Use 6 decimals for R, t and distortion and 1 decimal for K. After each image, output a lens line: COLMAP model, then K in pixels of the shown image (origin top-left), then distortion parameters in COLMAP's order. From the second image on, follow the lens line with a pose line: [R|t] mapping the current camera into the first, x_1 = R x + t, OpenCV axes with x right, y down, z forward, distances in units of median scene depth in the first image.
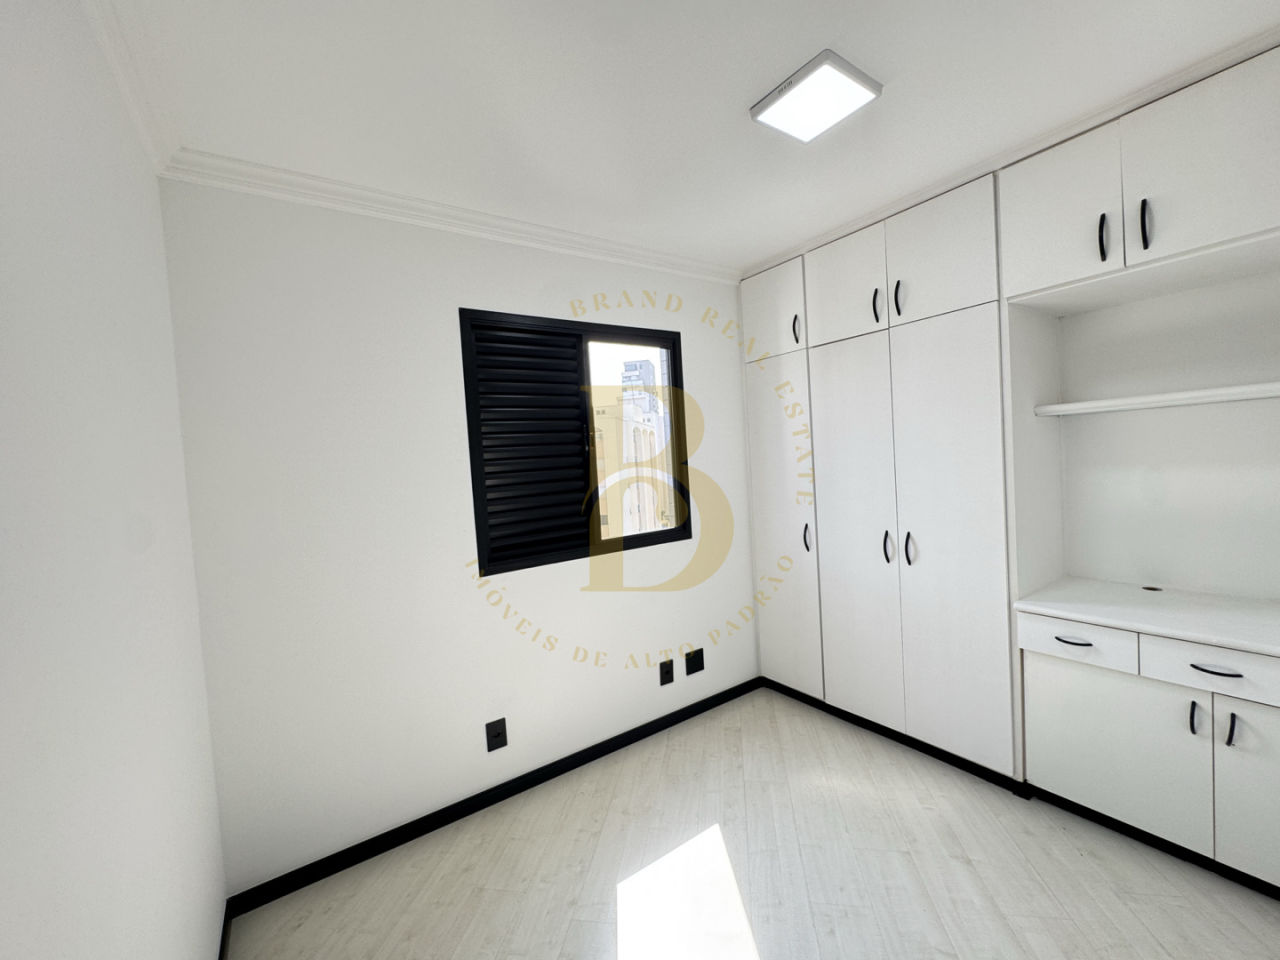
lens RADIAL K [[514.1, 0, 628.5], [0, 514.1, 477.2], [0, 0, 1]] dist [-0.001683, 0.000309]
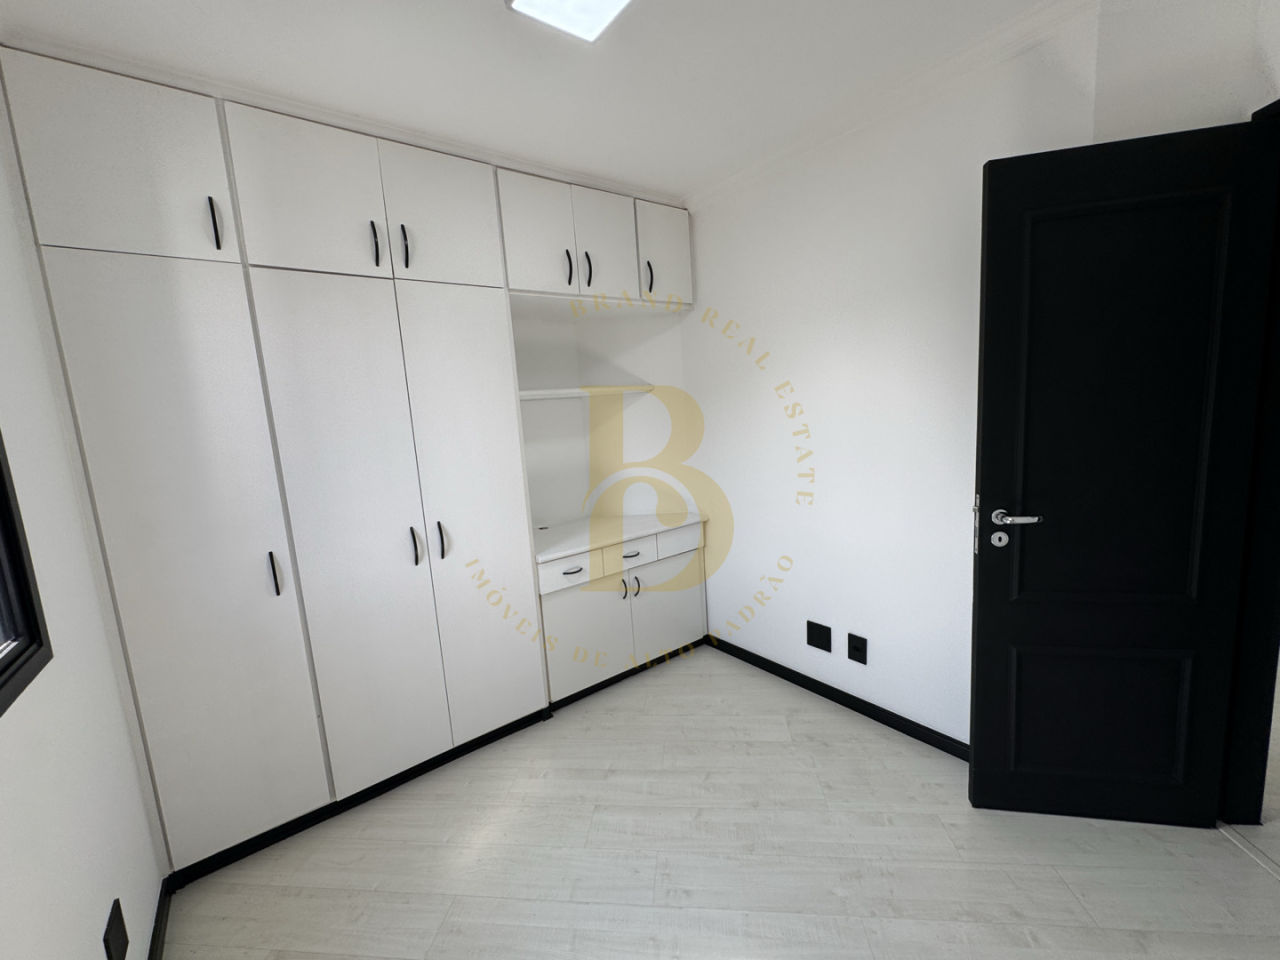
lens RADIAL K [[514.1, 0, 644.5], [0, 514.1, 481.8], [0, 0, 1]] dist [-0.001683, 0.000309]
pose [[-0.063946, -0.070192, 0.995482, -0.419660], [0.110256, 0.990920, 0.076953, 0.011049], [-0.991844, 0.114679, -0.055626, 0.826054]]
